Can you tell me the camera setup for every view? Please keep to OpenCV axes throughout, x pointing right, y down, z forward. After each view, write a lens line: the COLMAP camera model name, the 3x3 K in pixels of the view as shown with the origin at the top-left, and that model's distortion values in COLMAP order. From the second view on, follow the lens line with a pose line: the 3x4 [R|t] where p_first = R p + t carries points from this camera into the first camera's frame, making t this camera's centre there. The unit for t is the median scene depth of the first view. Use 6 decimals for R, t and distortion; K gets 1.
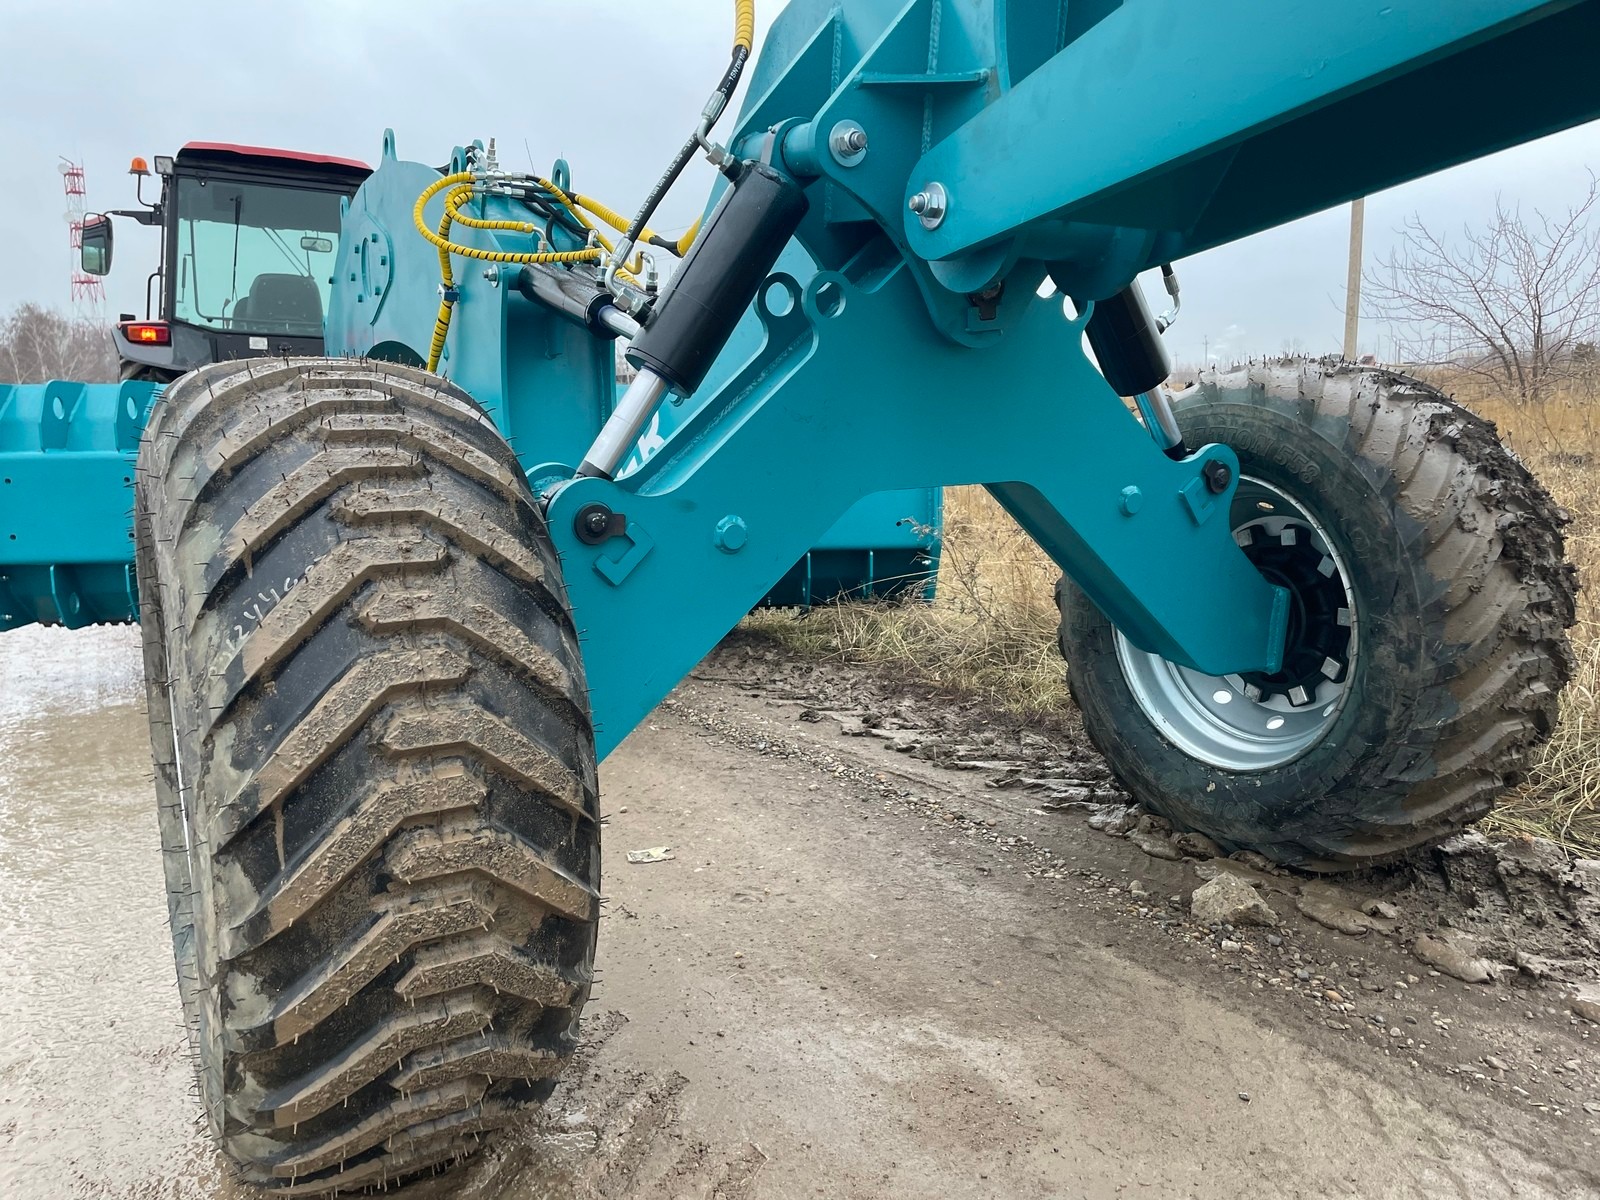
lens RADIAL K [[1210.3, 0, 786.4], [0, 1210.3, 591.1], [0, 0, 1]] dist [0.092640, -0.124327]
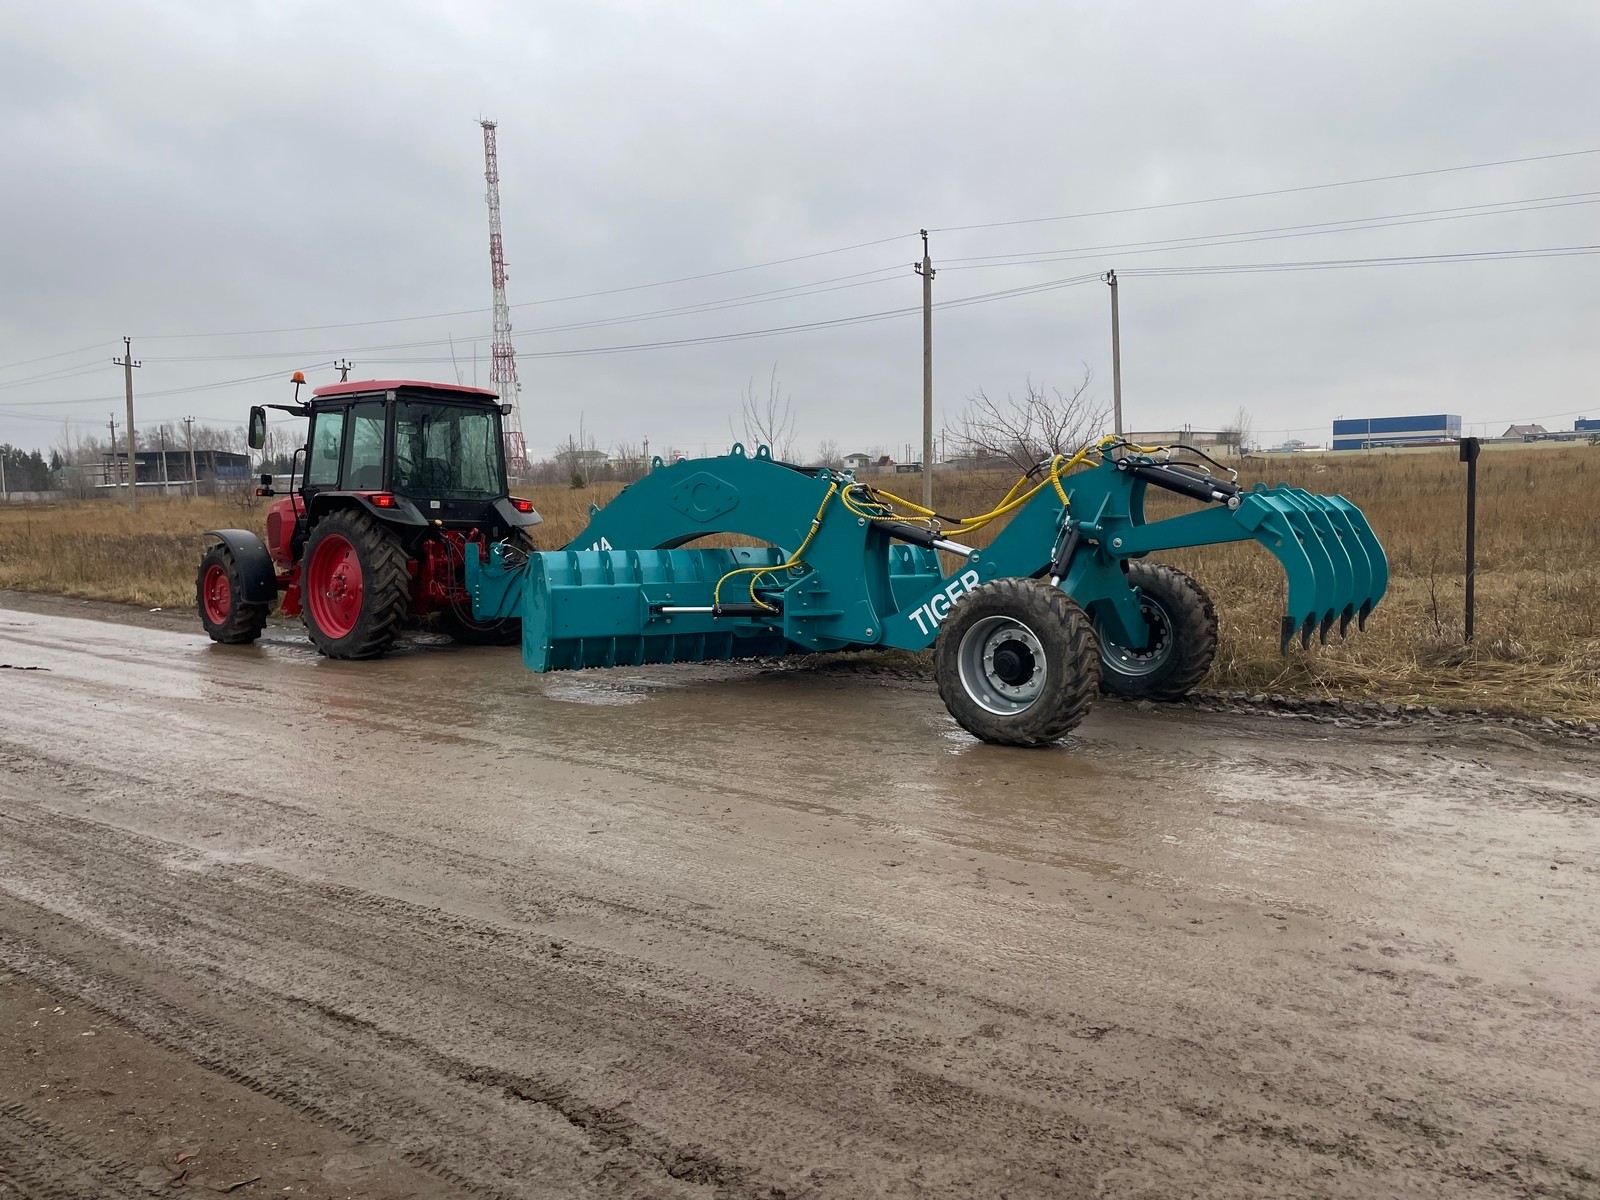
lens RADIAL K [[1210.3, 0, 786.4], [0, 1210.3, 591.1], [0, 0, 1]] dist [0.092640, -0.124327]
pose [[0.933214, -0.018003, 0.358870, -2.212655], [0.042419, 0.997280, -0.060276, 0.084358], [-0.356809, 0.071474, 0.931439, -2.339186]]
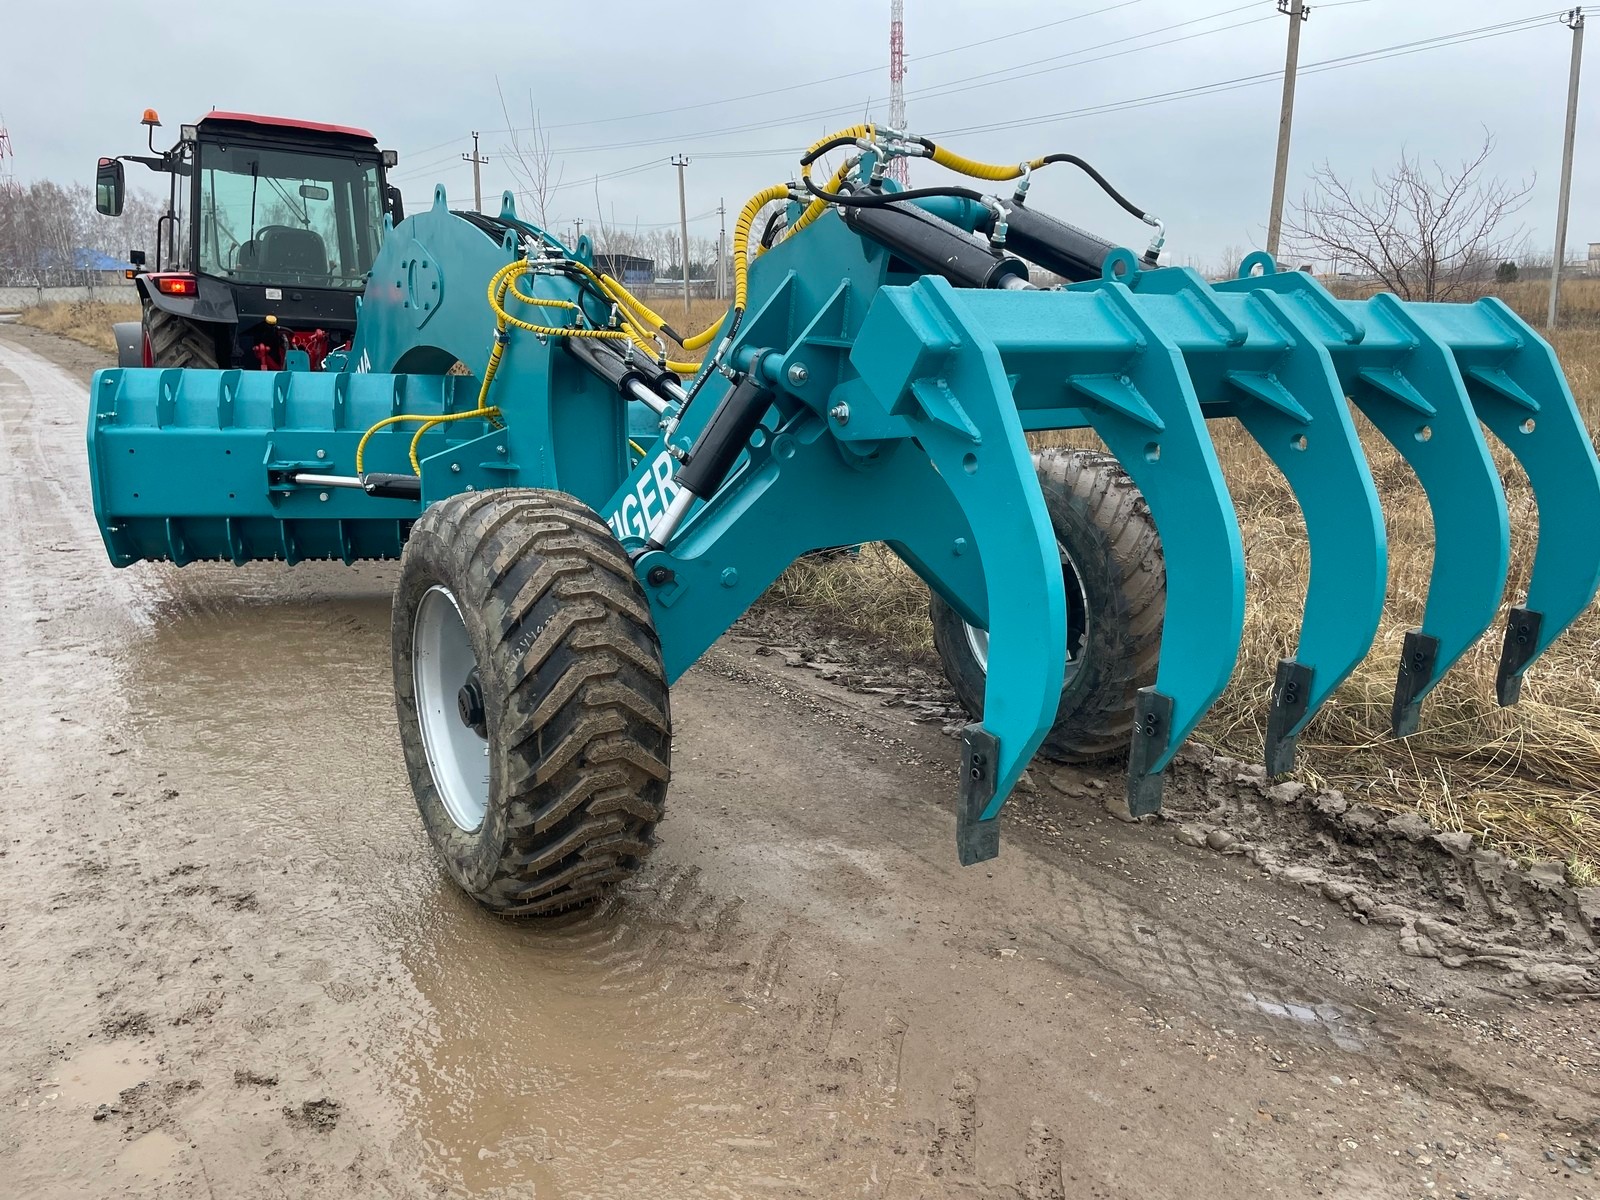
lens RADIAL K [[1210.4, 0, 818.7], [0, 1210.4, 584.7], [0, 0, 1]] dist [0.097703, -0.134850]
pose [[0.997039, 0.019151, 0.074479, -0.040342], [-0.025278, 0.996294, 0.082217, -0.160604], [-0.072629, -0.083856, 0.993828, -0.694182]]
